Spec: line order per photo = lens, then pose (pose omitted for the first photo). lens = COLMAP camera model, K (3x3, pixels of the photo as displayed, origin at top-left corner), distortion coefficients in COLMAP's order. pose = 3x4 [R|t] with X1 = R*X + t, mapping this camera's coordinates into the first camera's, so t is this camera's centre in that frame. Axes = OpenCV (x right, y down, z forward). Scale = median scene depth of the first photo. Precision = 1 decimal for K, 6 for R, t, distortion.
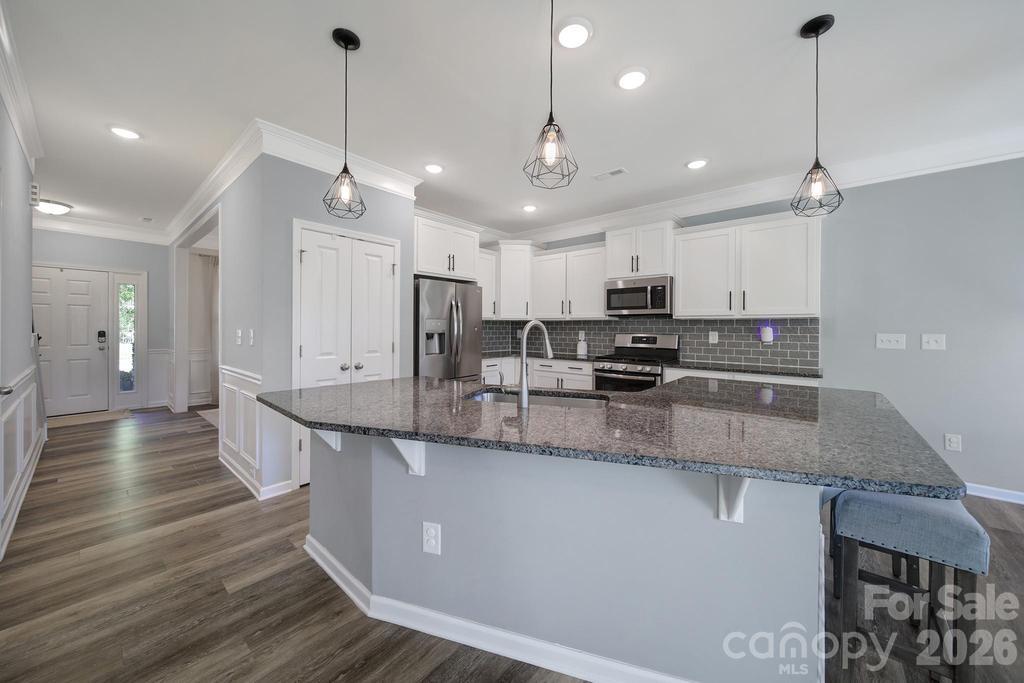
lens RADIAL K [[362.1, 0, 511.8], [0, 362.1, 329.6], [0, 0, 1]] dist [0.000054, 0.000002]
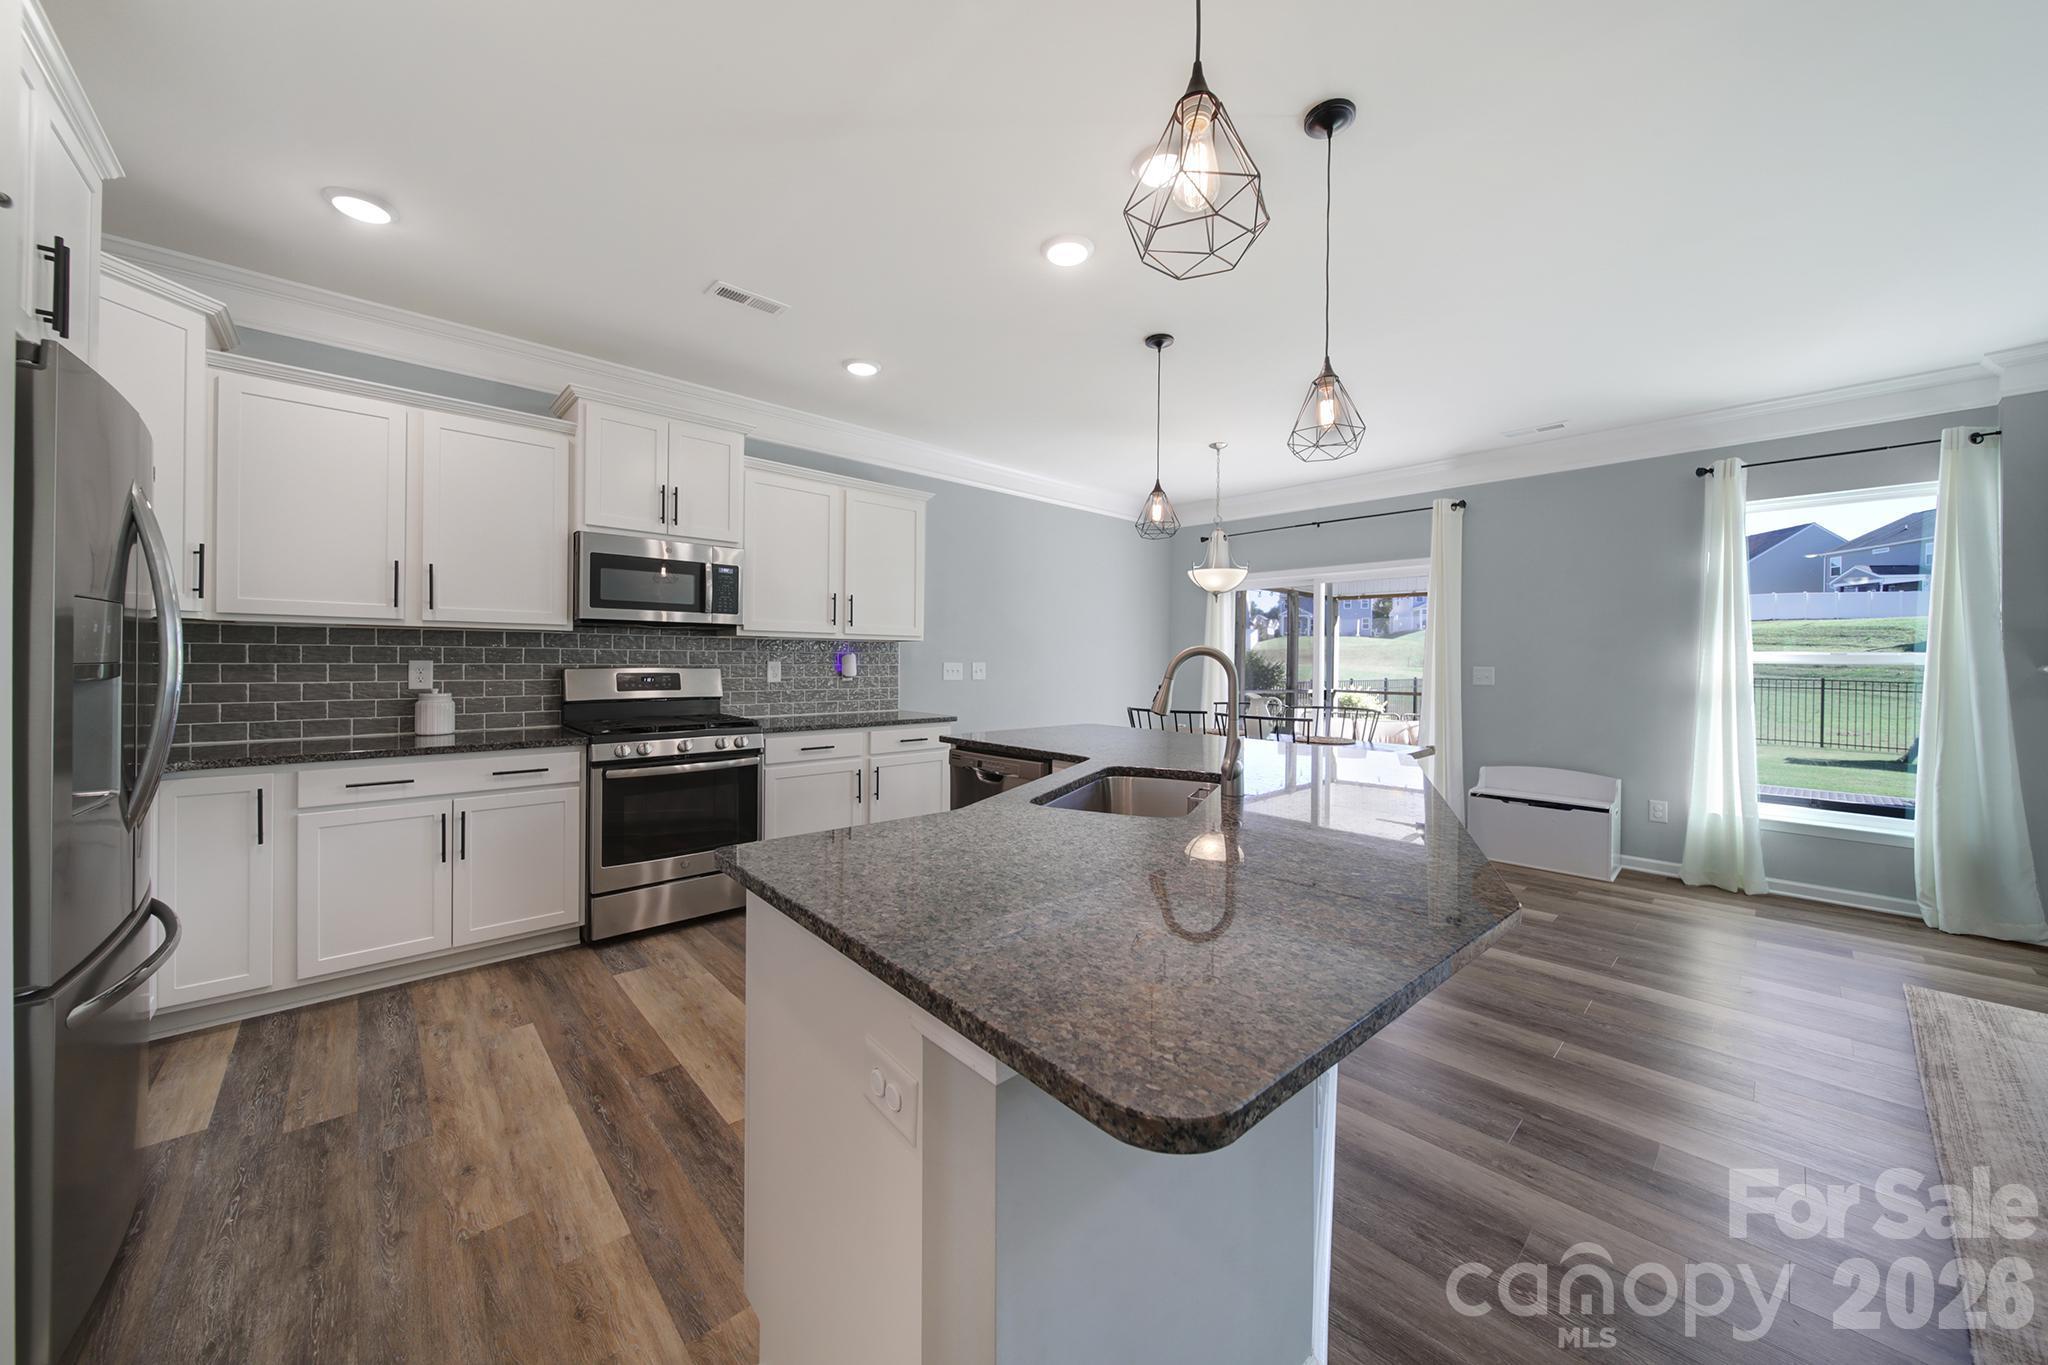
lens RADIAL K [[780.6, 0, 1024.0], [0, 780.6, 682.5], [0, 0, 1]] dist [0.000480, 0.000016]
pose [[0.075501, -0.035010, 0.996531, -0.556677], [-0.003981, 0.999365, 0.035411, -0.005311], [-0.997138, -0.006641, 0.075314, 0.505023]]
